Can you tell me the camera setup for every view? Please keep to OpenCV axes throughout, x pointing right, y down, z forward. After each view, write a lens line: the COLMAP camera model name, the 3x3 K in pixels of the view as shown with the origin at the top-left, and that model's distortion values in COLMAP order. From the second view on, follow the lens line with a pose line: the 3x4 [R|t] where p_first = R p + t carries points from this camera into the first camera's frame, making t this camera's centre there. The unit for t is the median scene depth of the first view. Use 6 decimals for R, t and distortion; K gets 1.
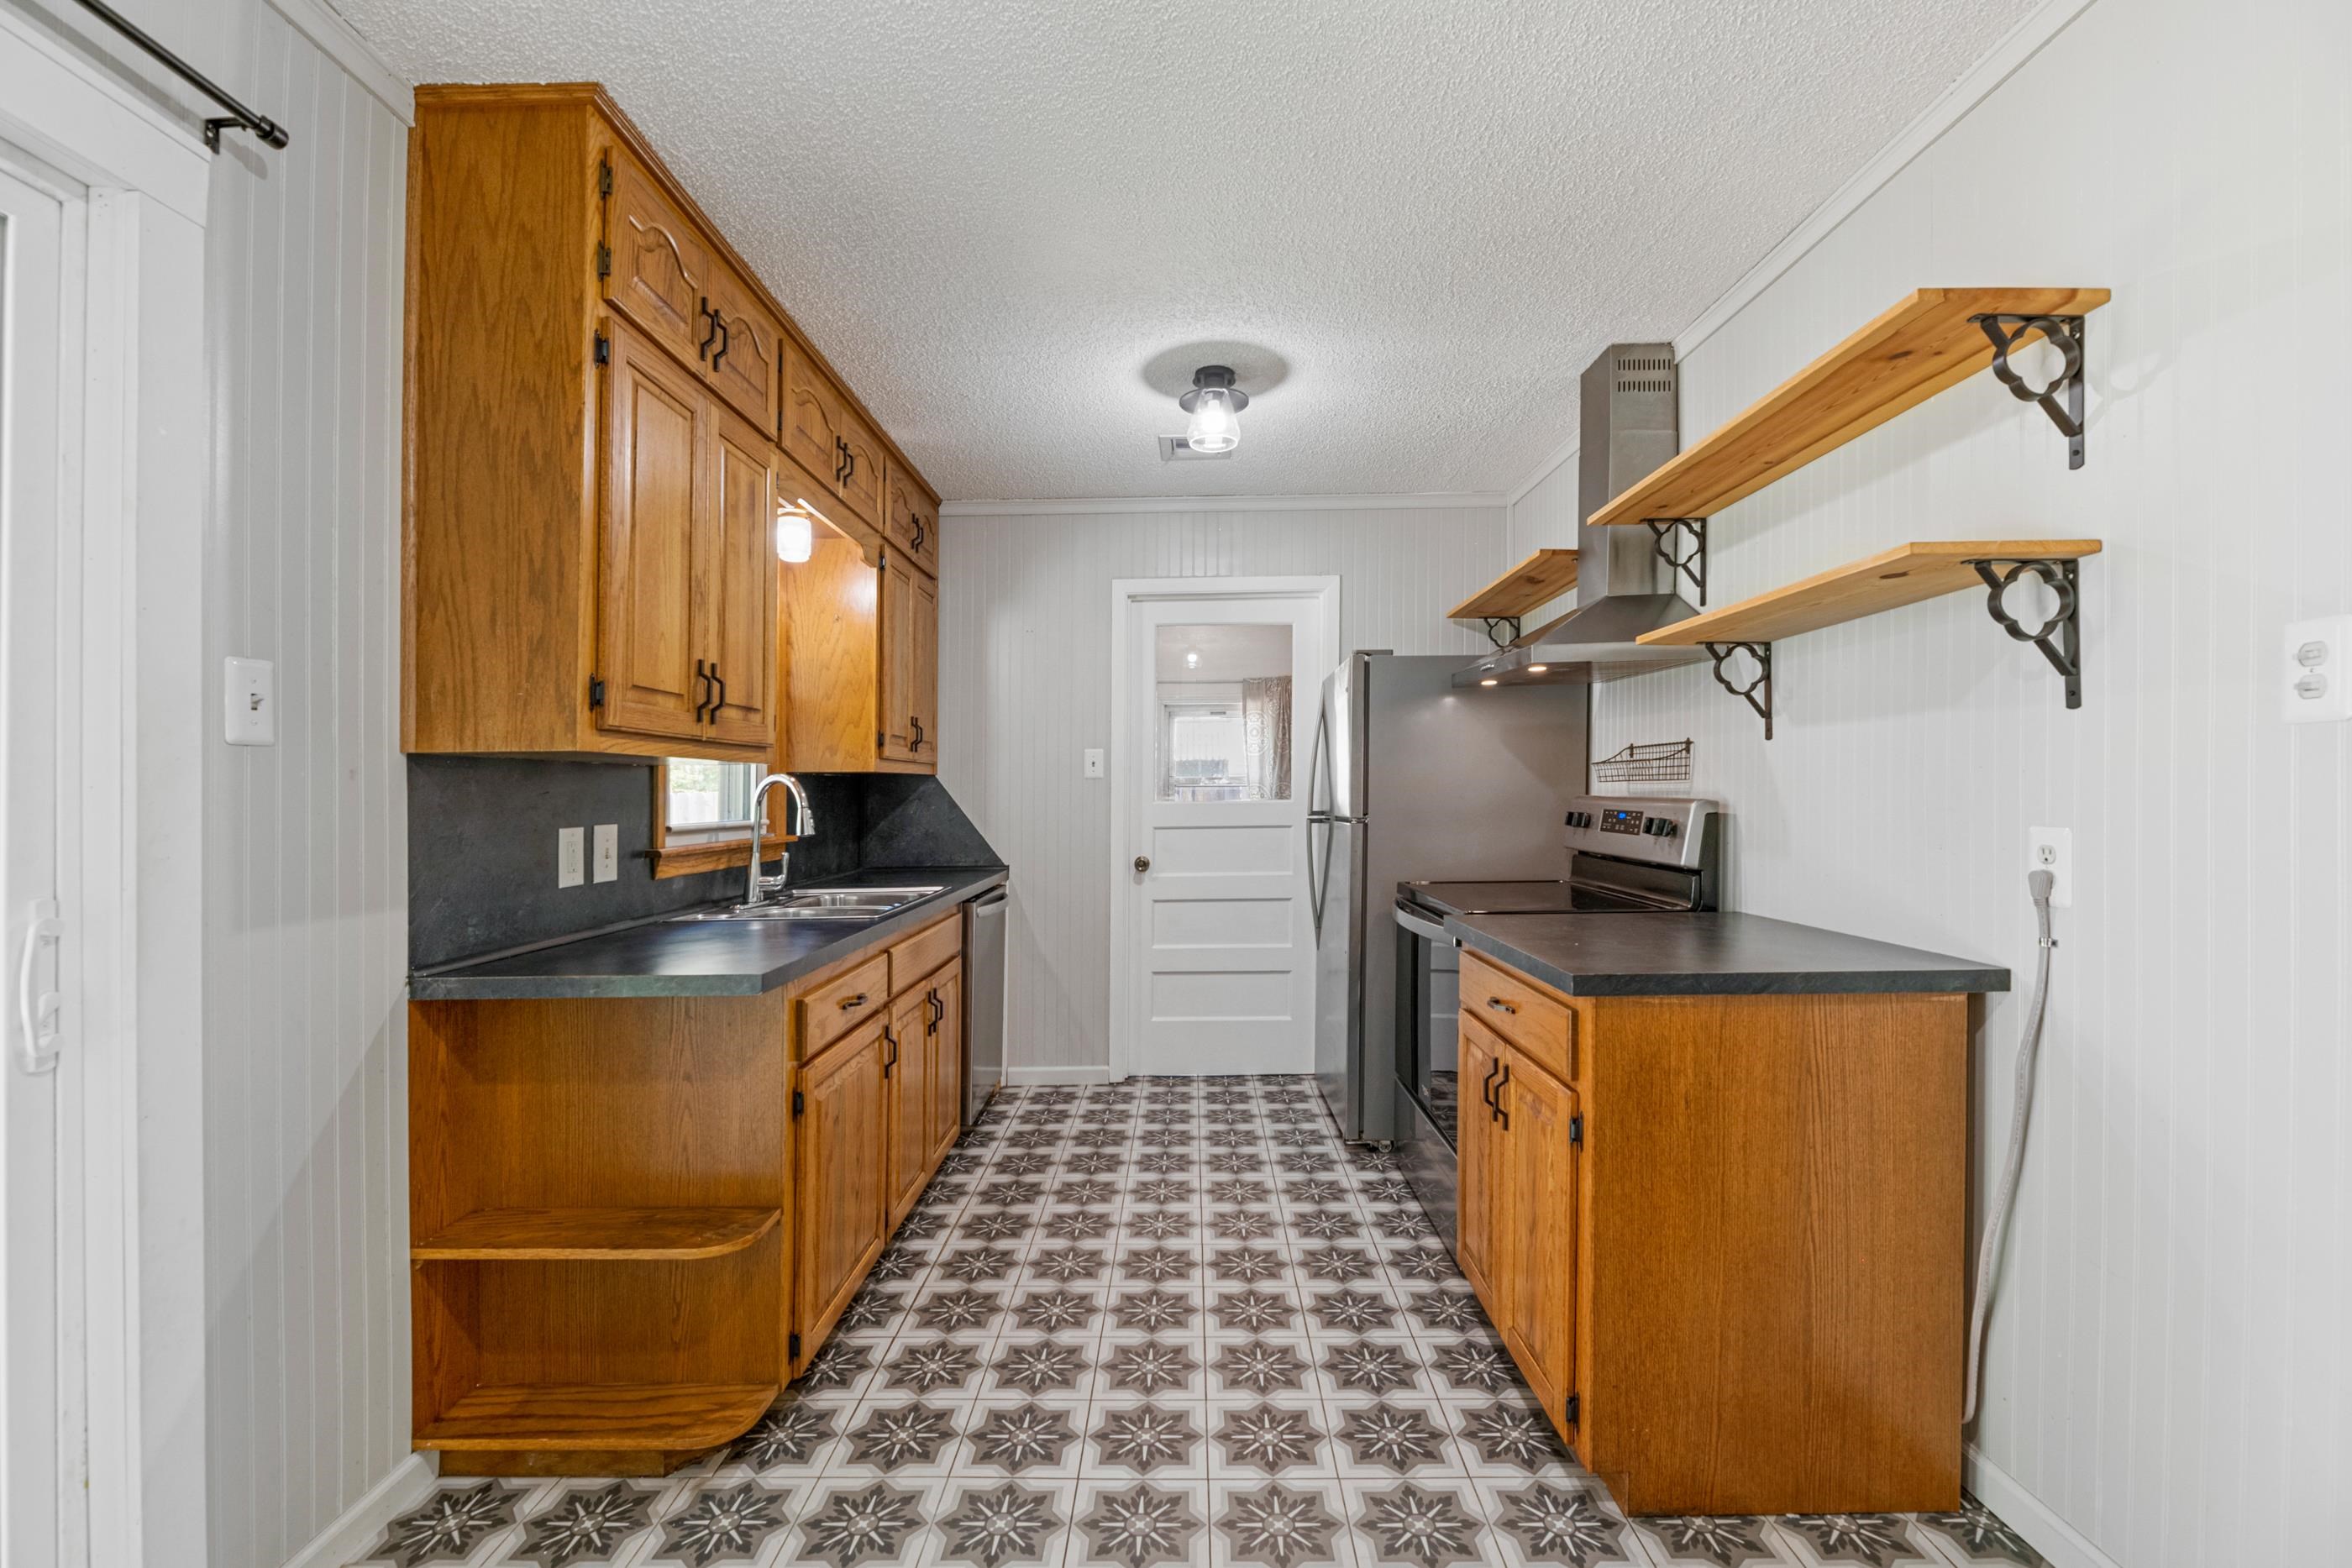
lens RADIAL K [[1005.3, 0, 1184.2], [0, 1005.3, 796.7], [0, 0, 1]] dist [-0.002032, -0.001291]
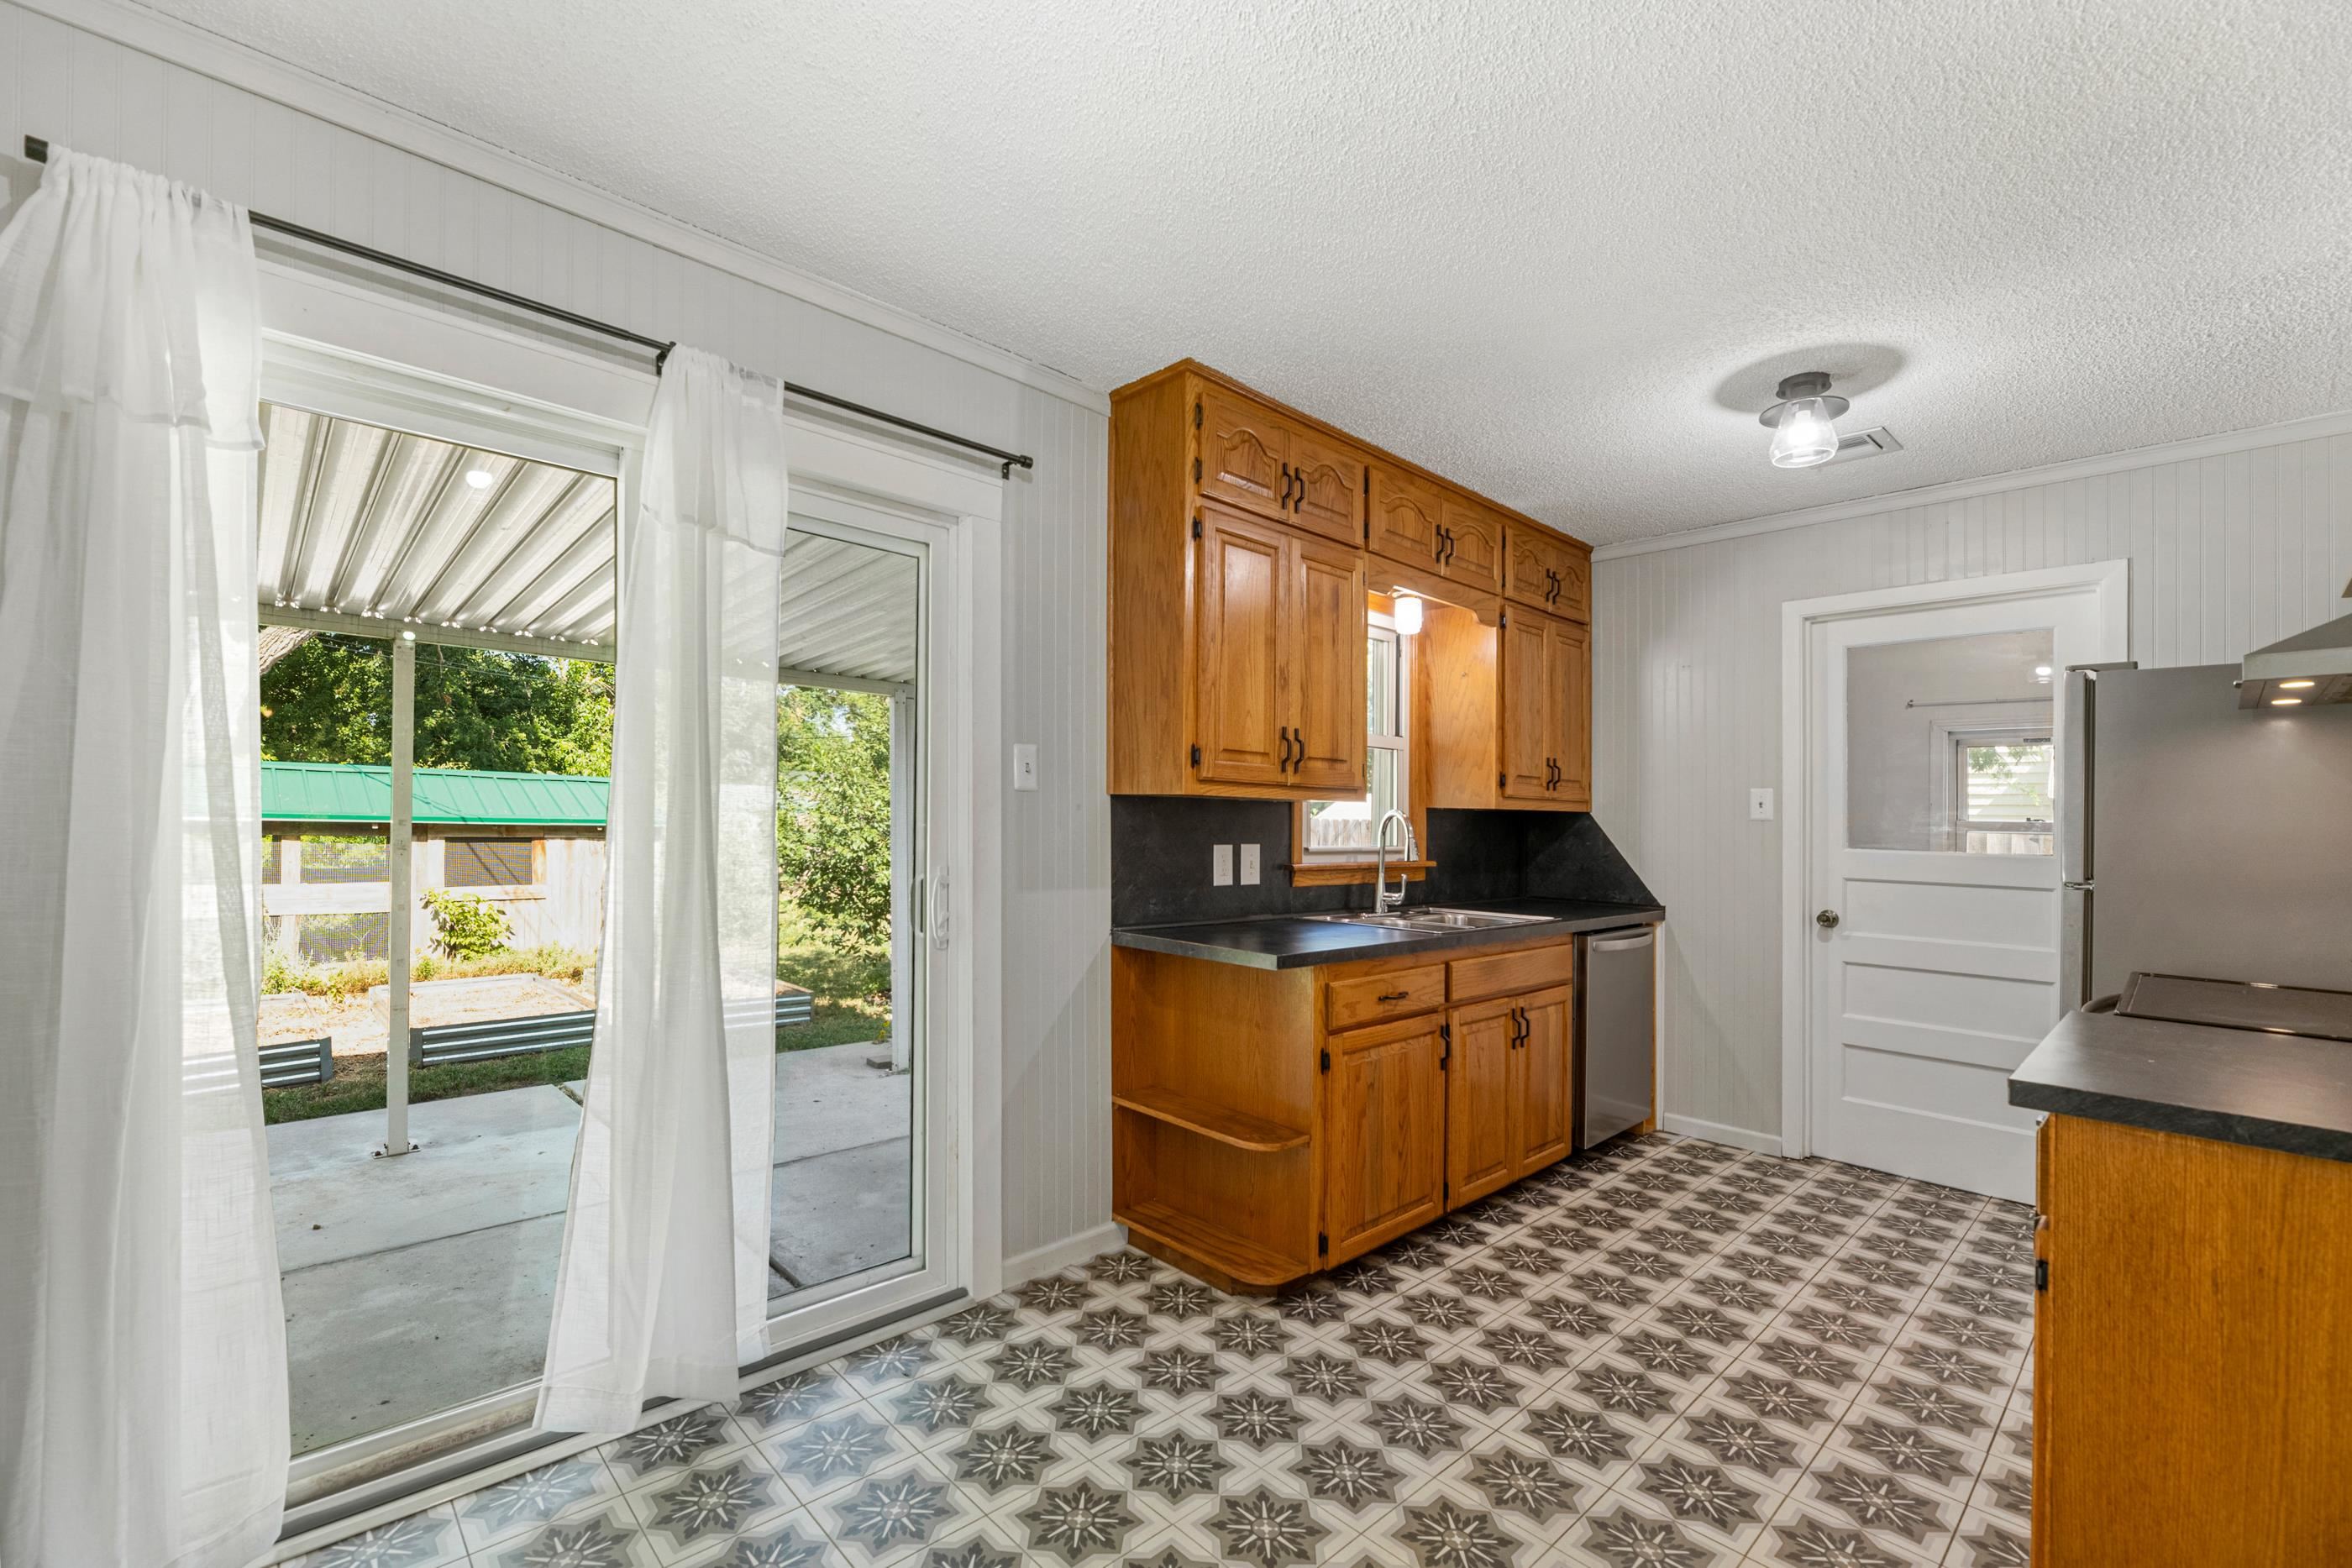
lens RADIAL K [[1008.8, 0, 1167.6], [0, 1008.8, 853.3], [0, 0, 1]] dist [-0.000377, -0.000414]
pose [[0.688994, 0.054510, -0.722714, 0.407014], [-0.034821, 0.998506, 0.042115, -0.016106], [0.723930, -0.003852, 0.689863, -0.064147]]
